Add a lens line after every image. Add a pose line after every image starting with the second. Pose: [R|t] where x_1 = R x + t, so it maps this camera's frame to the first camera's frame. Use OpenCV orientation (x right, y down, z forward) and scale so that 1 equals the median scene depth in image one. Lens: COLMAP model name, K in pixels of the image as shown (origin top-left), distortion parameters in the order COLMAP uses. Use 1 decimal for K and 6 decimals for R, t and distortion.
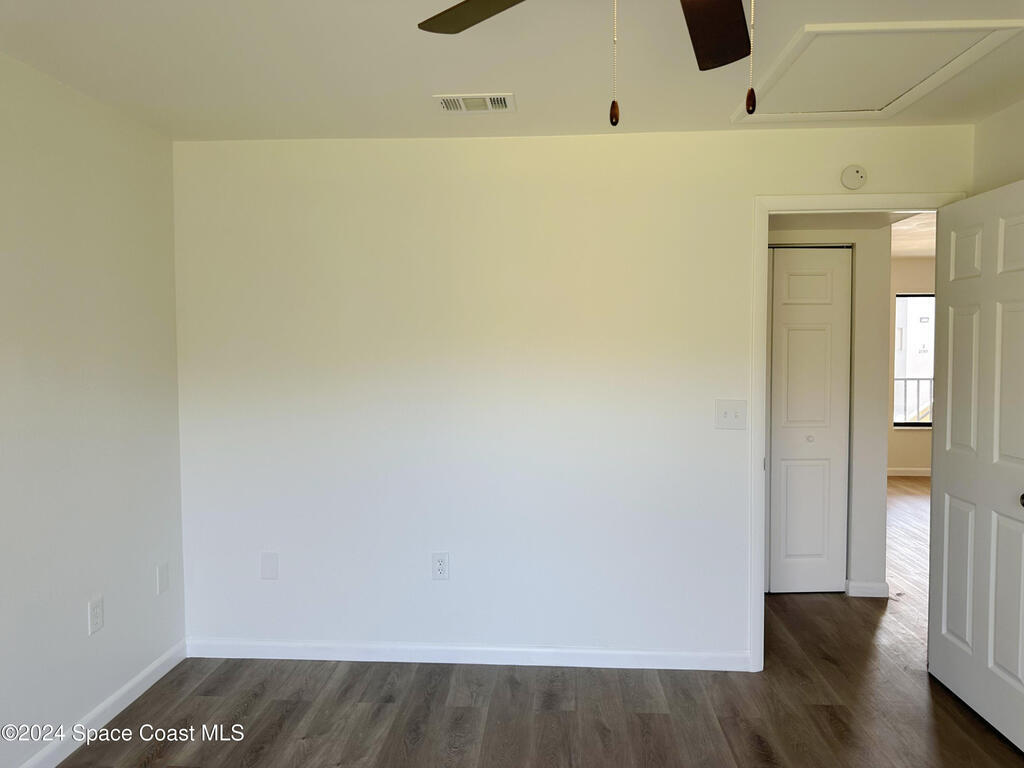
lens RADIAL K [[747.6, 0, 512.0], [0, 747.6, 384.0], [0, 0, 1]] dist [0.070101, 0.001151]
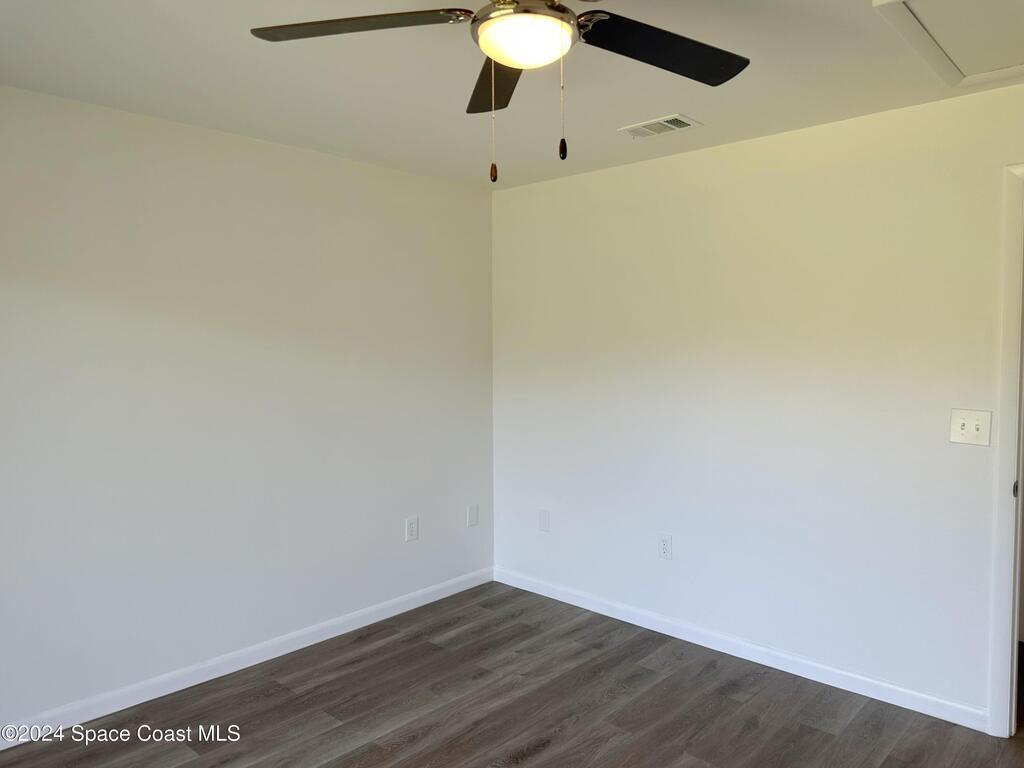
lens RADIAL K [[747.6, 0, 512.0], [0, 747.6, 384.0], [0, 0, 1]] dist [0.070101, 0.001151]
pose [[0.785866, 0.036521, -0.617317, 0.441602], [-0.029660, 0.999332, 0.021363, -0.011866], [0.617685, 0.001521, 0.786424, -0.003722]]
